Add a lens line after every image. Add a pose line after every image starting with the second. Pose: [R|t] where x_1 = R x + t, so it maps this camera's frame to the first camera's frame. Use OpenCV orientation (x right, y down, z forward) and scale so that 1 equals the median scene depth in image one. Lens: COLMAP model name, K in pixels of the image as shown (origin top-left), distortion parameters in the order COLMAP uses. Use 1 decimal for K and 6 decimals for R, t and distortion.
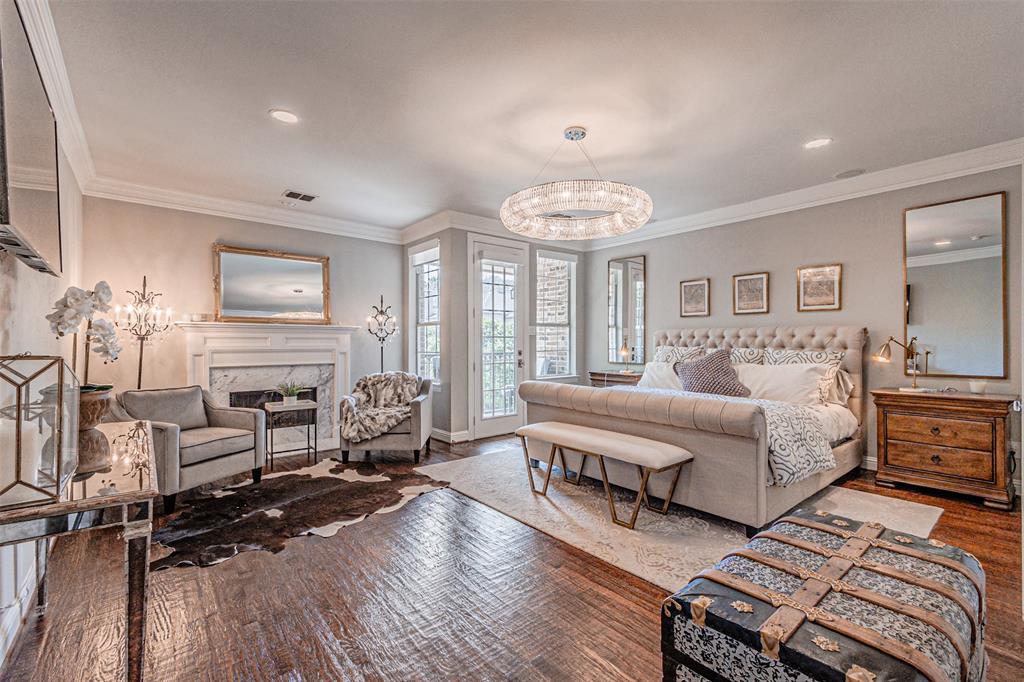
lens RADIAL K [[452.2, 0, 520.1], [0, 452.2, 340.9], [0, 0, 1]] dist [0.007336, -0.000206]
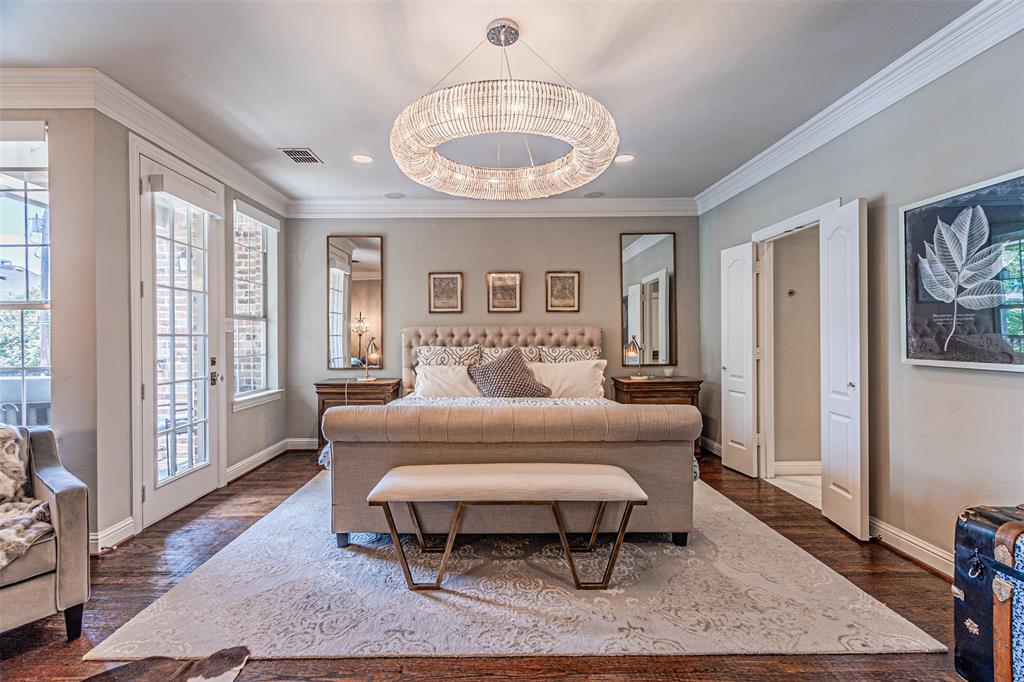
lens RADIAL K [[452.2, 0, 508.6], [0, 452.2, 335.8], [0, 0, 1]] dist [0.007336, -0.000206]
pose [[0.643375, 0.000868, 0.765551, -0.266212], [0.006061, 0.999962, -0.006228, -0.002222], [-0.765527, 0.008647, 0.643345, 0.382771]]
